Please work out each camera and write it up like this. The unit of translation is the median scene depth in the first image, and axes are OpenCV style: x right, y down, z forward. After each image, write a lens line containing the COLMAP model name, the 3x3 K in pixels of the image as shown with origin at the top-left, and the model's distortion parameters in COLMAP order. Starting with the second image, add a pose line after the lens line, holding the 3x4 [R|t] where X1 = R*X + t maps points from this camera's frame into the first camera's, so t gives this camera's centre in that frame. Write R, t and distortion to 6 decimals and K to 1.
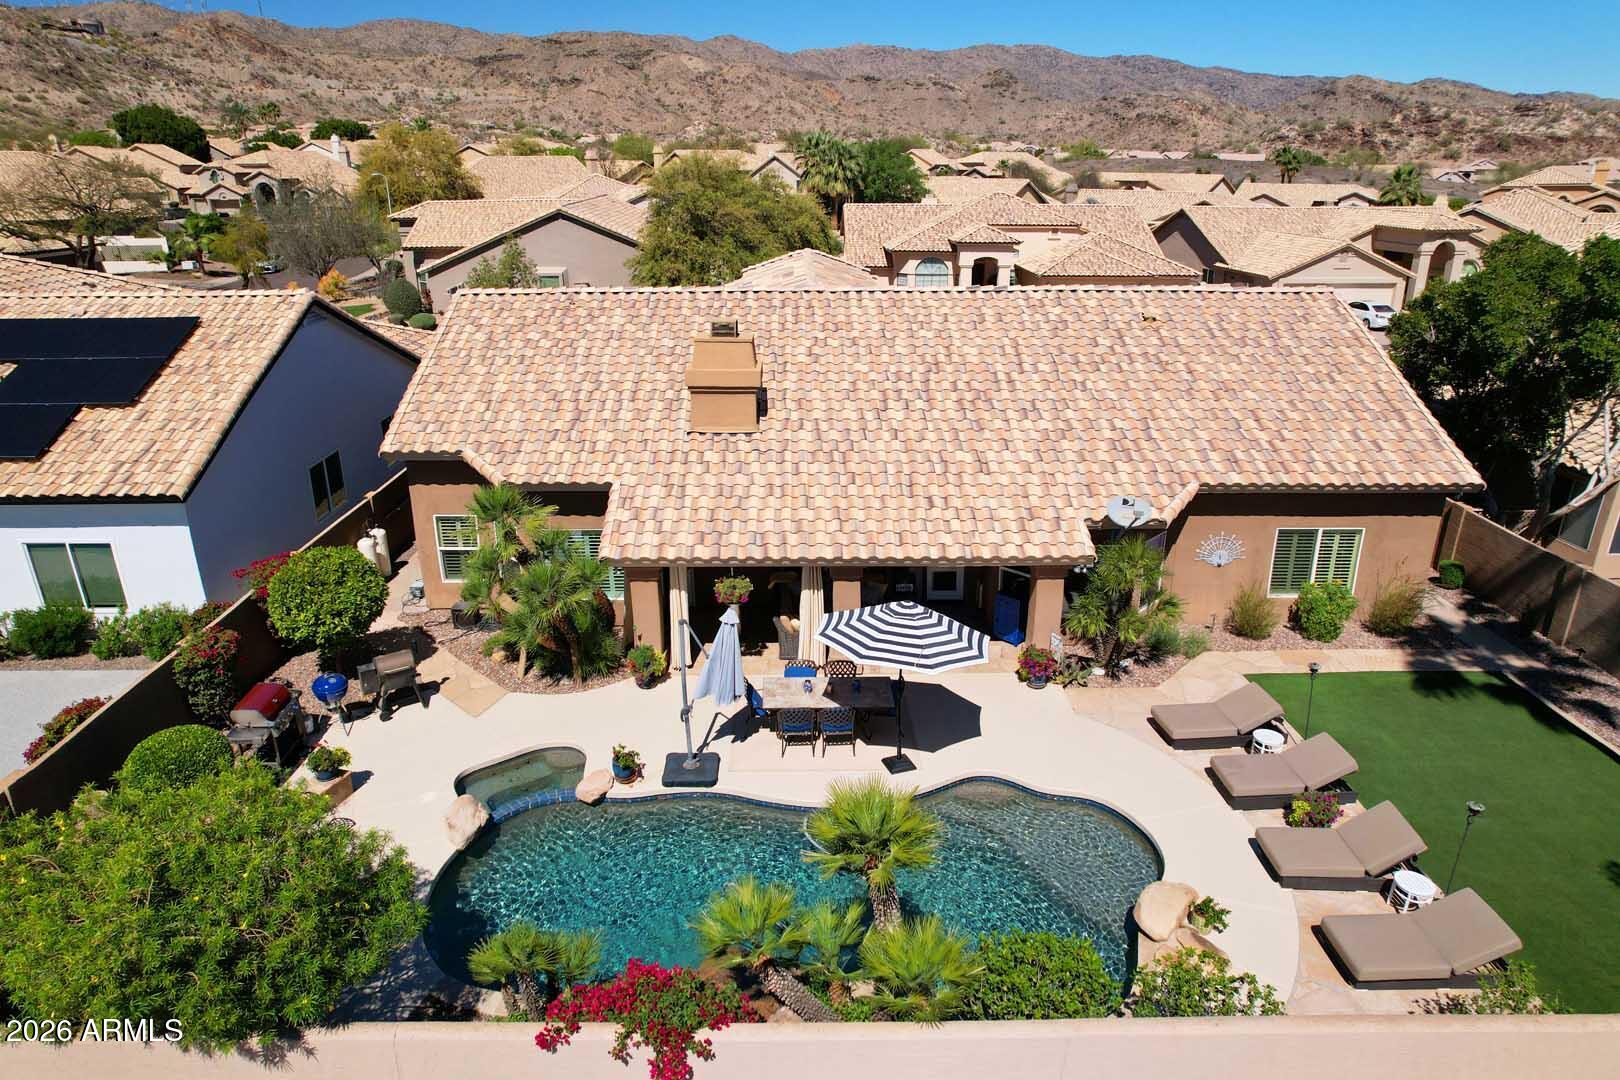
lens RADIAL K [[1025.4, 0, 810.7], [0, 1025.4, 537.1], [0, 0, 1]] dist [-0.075206, 0.065341]
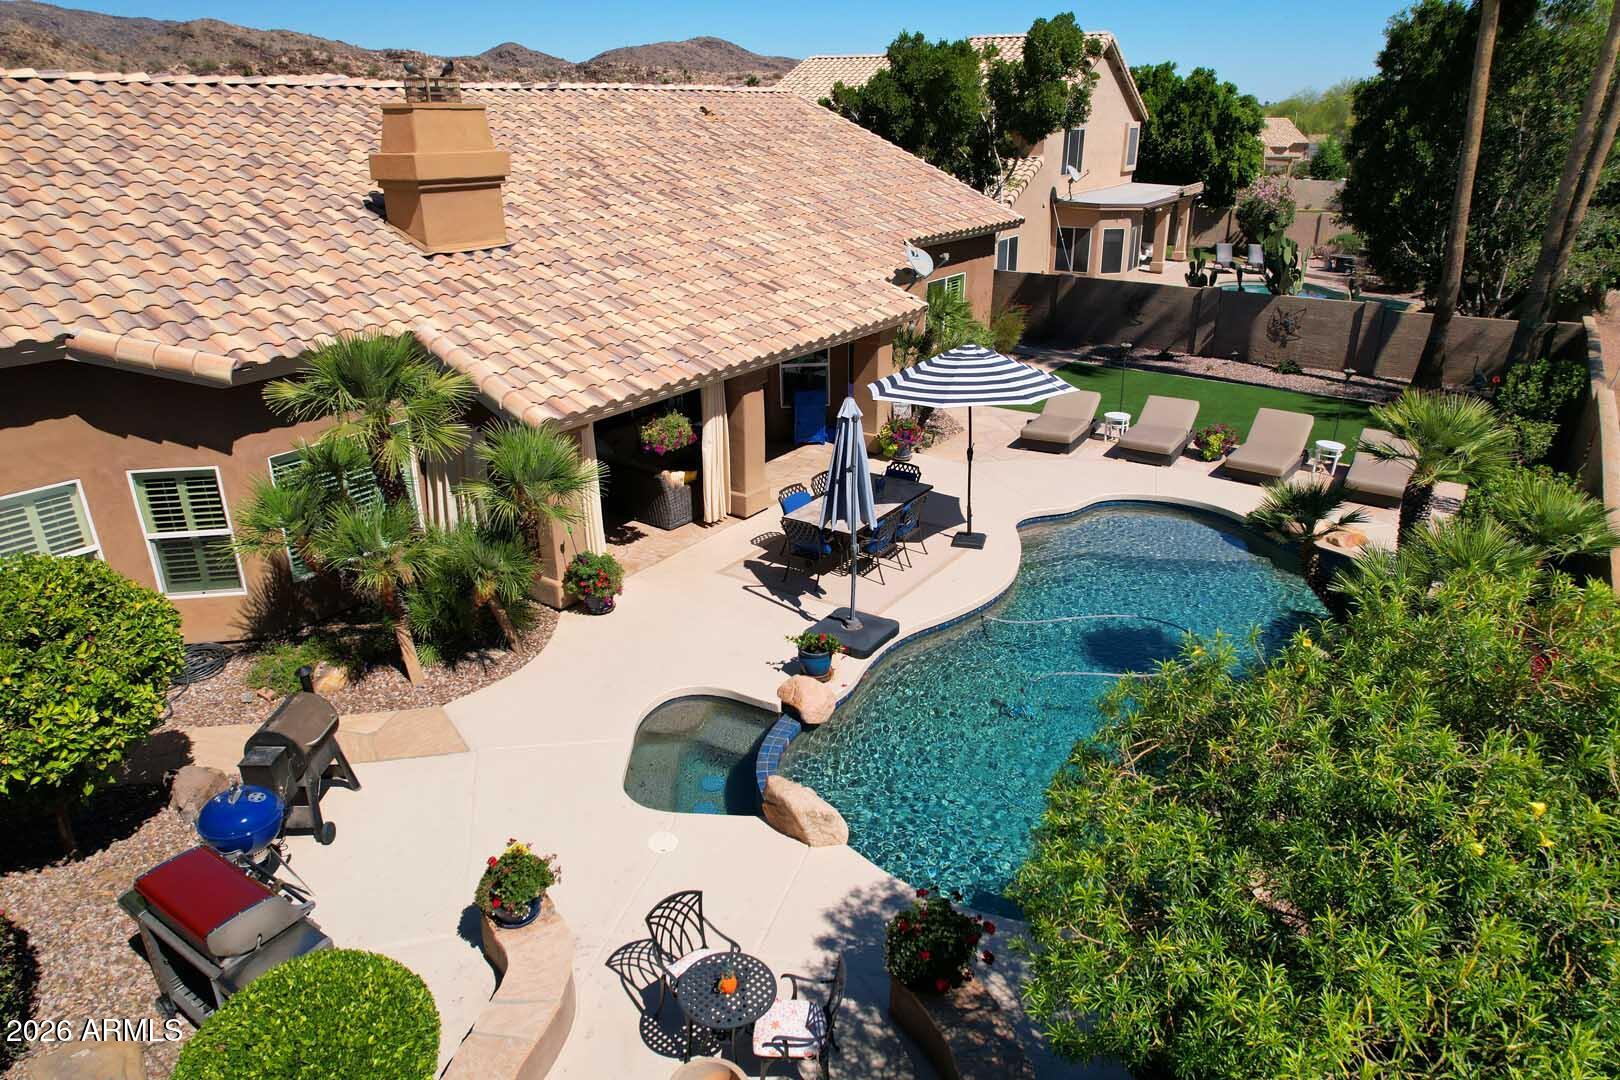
lens RADIAL K [[1025.4, 0, 810.7], [0, 1025.4, 537.1], [0, 0, 1]] dist [-0.075206, 0.065341]
pose [[0.576384, -0.314460, 0.754252, -0.526190], [0.281525, 0.942904, 0.177976, 0.019501], [-0.767154, 0.109759, 0.632003, 0.438445]]
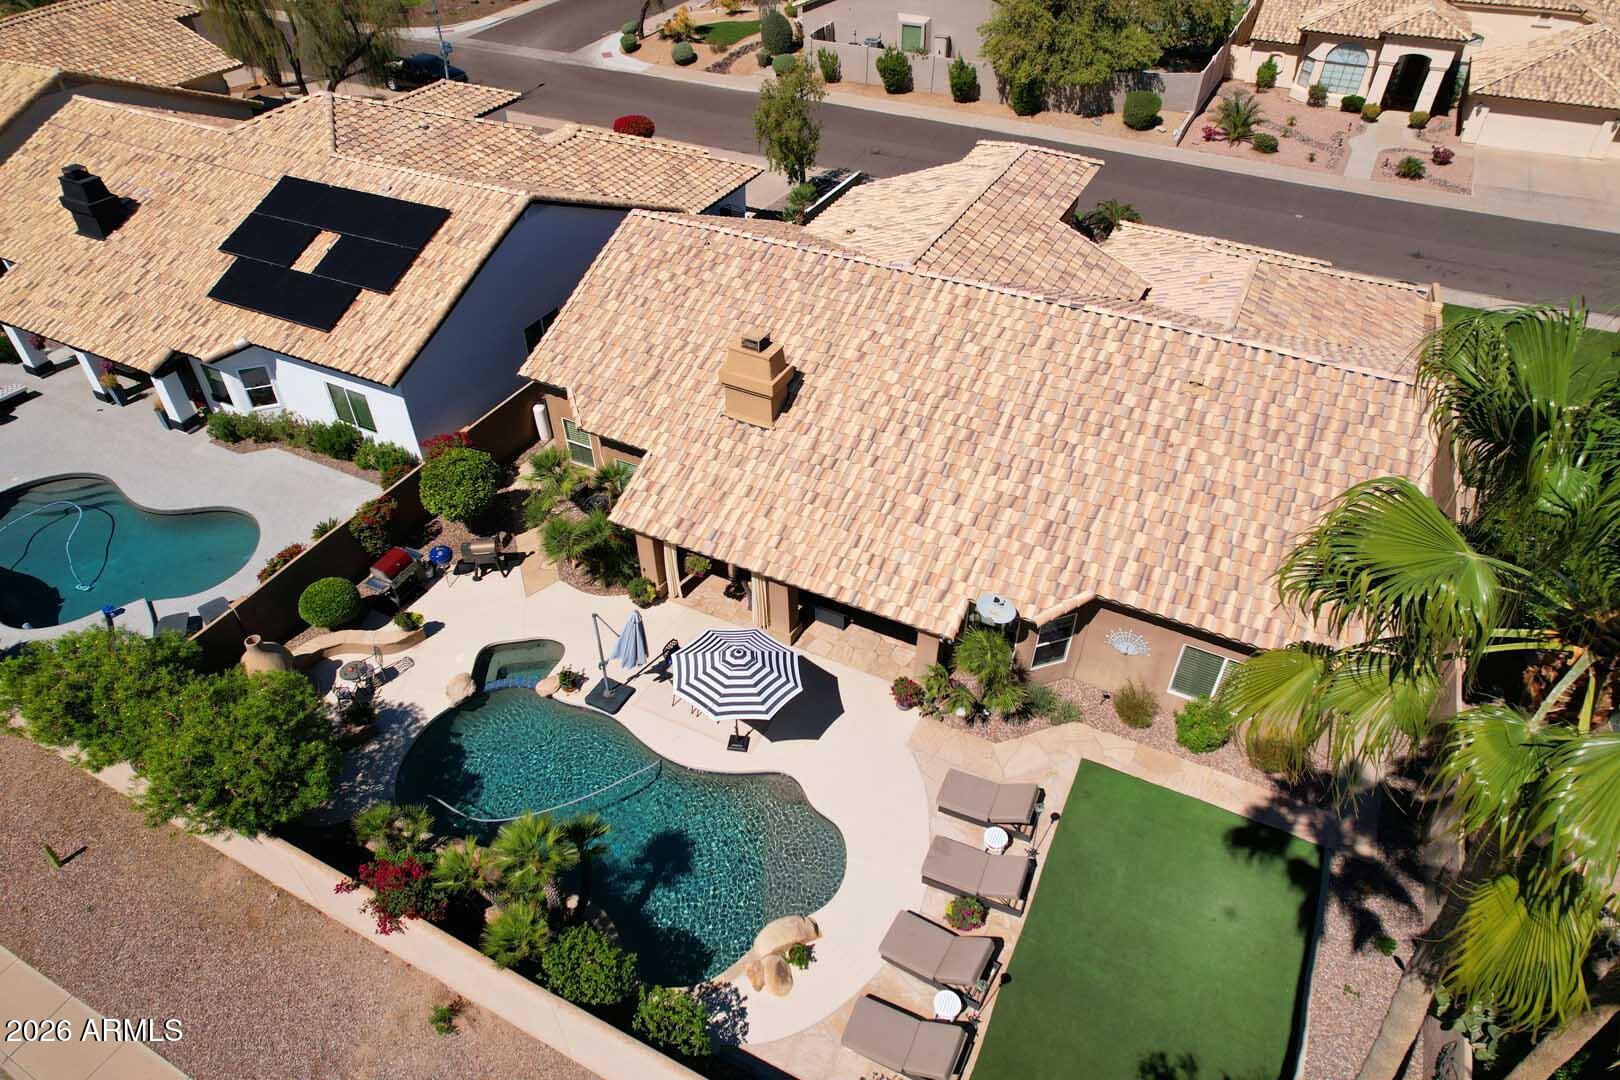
lens RADIAL K [[1025.4, 0, 810.7], [0, 1025.4, 537.1], [0, 0, 1]] dist [-0.075206, 0.065341]
pose [[0.887636, 0.296151, -0.352699, 0.461325], [-0.161579, 0.917406, 0.363674, -0.439106], [0.431271, -0.265821, 0.862174, -0.056317]]
